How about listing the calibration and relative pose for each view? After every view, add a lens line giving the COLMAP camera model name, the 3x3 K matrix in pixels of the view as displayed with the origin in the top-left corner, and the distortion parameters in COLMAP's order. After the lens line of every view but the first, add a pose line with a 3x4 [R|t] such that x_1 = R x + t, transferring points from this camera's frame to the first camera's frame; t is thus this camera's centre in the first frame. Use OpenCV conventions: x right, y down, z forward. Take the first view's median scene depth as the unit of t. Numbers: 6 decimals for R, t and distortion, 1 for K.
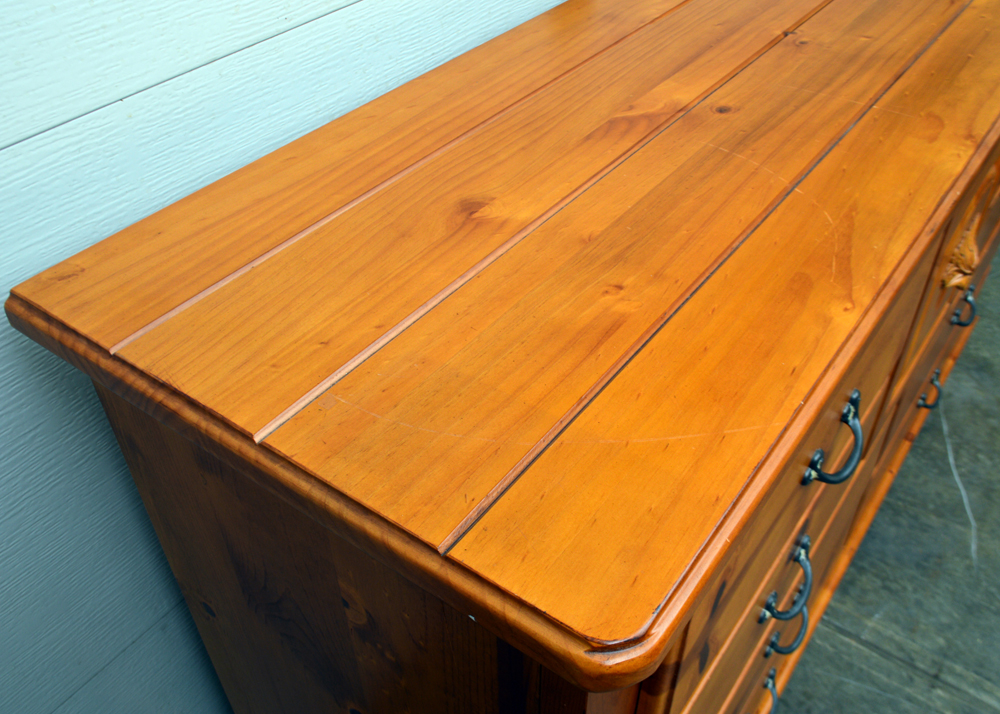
lens RADIAL K [[853.8, 0, 490.7], [0, 853.8, 370.4], [0, 0, 1]] dist [-0.022452, -0.000493]
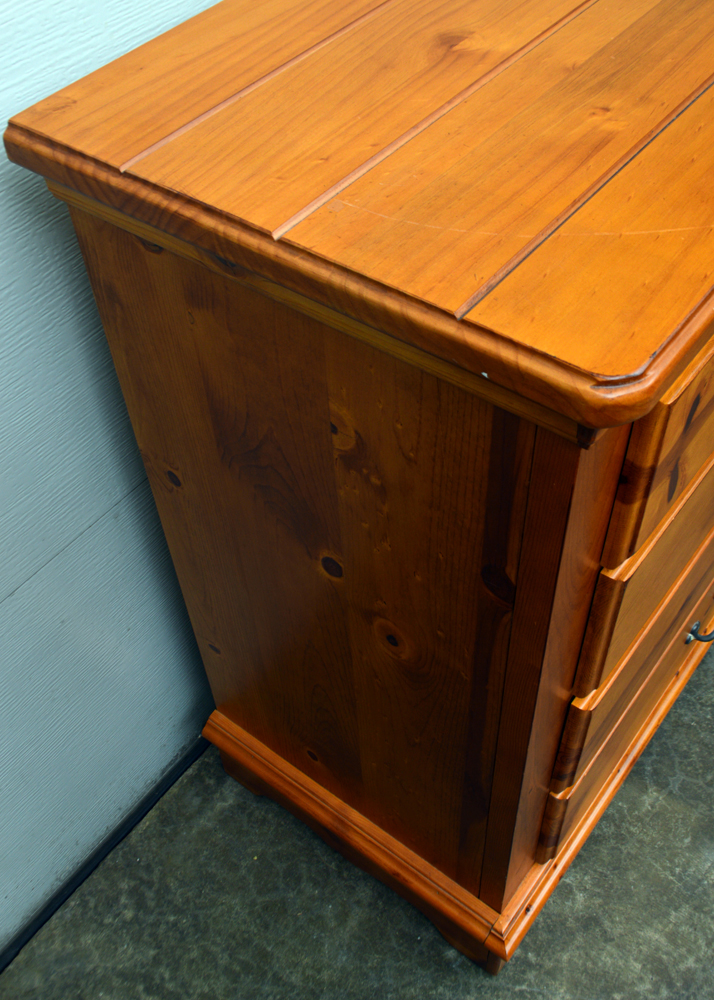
lens RADIAL K [[988.7, 0, 357.0], [0, 988.7, 500.0], [0, 0, 1]] dist [-0.020708, -0.005367]
pose [[0.999522, 0.000642, -0.030923, -0.103194], [0.004005, 0.988676, 0.150010, 0.175611], [0.030669, -0.150062, 0.988201, -0.223524]]
